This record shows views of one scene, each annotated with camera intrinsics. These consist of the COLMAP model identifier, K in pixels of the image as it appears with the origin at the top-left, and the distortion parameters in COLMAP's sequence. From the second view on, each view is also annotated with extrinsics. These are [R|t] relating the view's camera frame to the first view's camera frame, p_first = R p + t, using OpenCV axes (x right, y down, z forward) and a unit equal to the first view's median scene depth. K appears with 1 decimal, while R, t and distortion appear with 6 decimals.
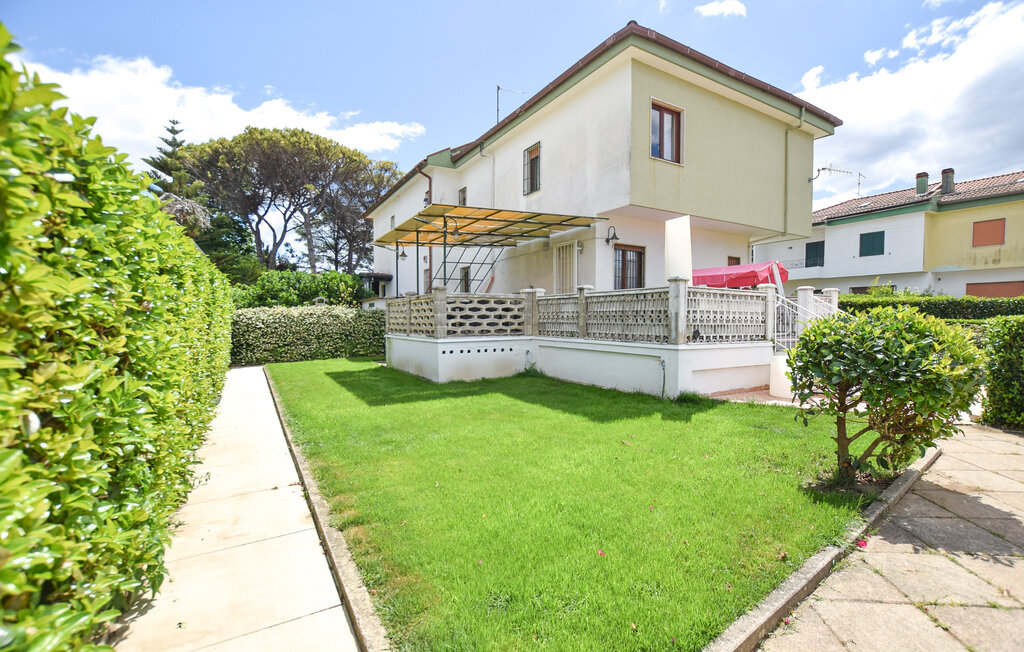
lens RADIAL K [[454.4, 0, 513.0], [0, 454.4, 332.6], [0, 0, 1]] dist [-0.032685, 0.002373]
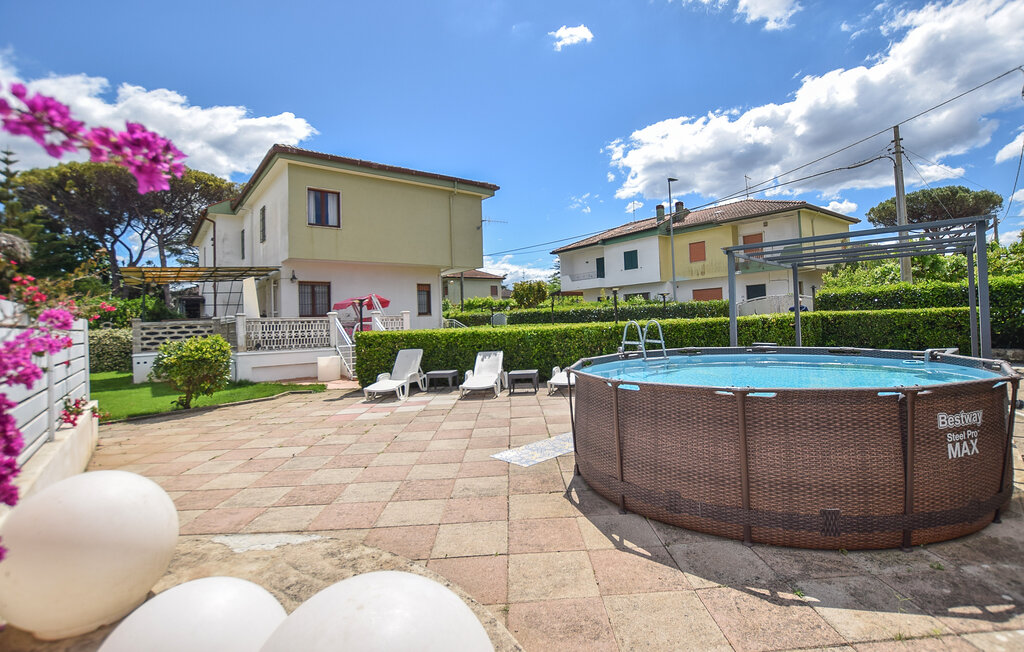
lens RADIAL K [[454.4, 0, 523.2], [0, 454.4, 317.8], [0, 0, 1]] dist [-0.032685, 0.002373]
pose [[0.985640, -0.034626, 0.165275, 0.285509], [0.041395, 0.998432, -0.037686, 0.000793], [-0.163711, 0.043987, 0.985527, -0.215867]]
